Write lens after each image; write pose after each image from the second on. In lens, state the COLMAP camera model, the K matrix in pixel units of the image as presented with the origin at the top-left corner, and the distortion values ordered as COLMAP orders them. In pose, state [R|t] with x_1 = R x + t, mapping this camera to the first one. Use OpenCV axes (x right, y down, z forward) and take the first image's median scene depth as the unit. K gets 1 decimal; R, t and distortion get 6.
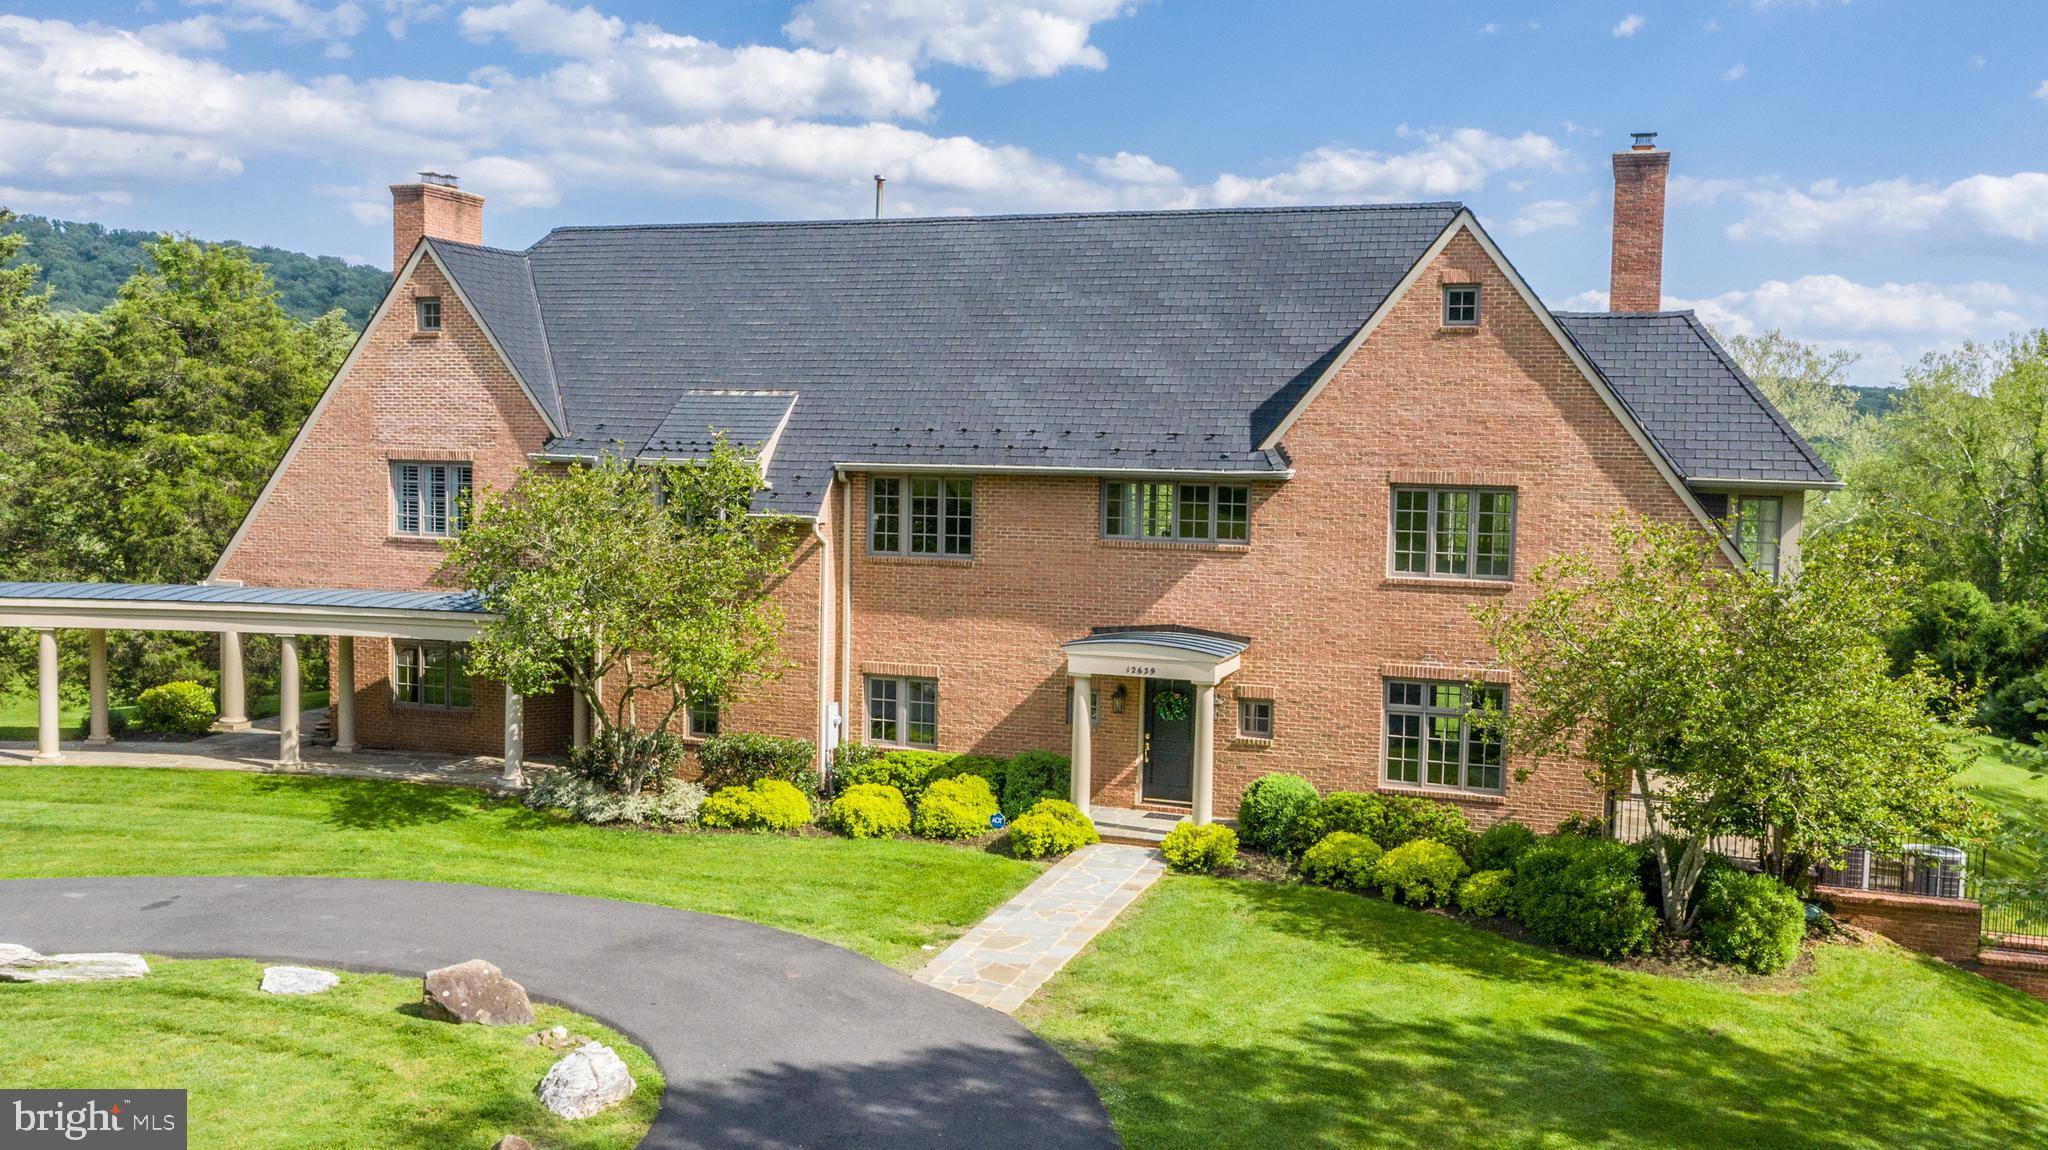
lens RADIAL K [[1794.3, 0, 964.6], [0, 1794.3, 586.0], [0, 0, 1]] dist [0.000176, -0.009384]
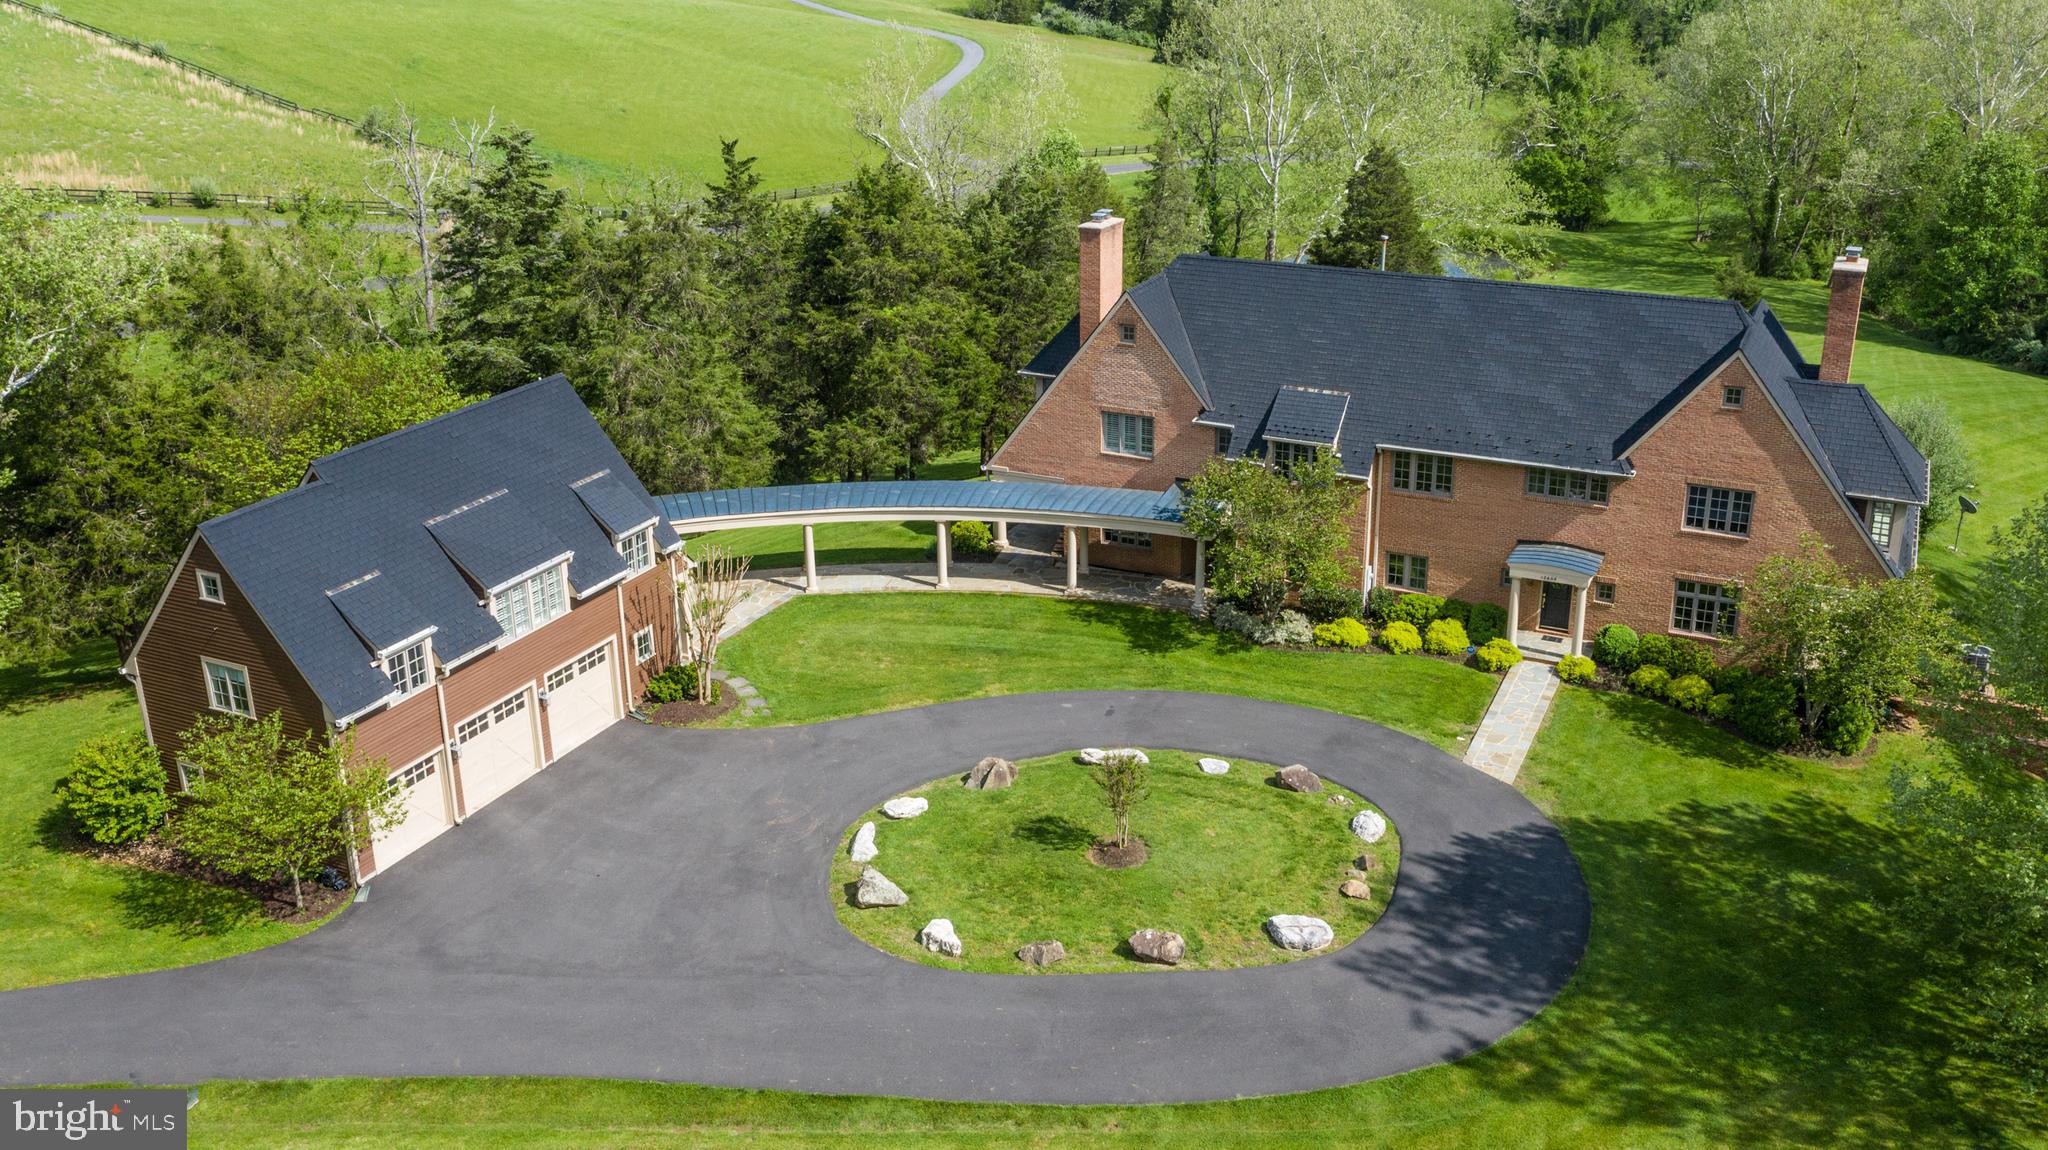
lens RADIAL K [[1687.9, 0, 1051.1], [0, 1687.9, 567.0], [0, 0, 1]] dist [-0.005455, 0.003098]
pose [[0.994728, 0.005714, -0.102390, -0.248825], [0.021728, 0.964036, 0.264881, -0.455084], [0.100221, -0.265710, 0.958830, -0.802964]]
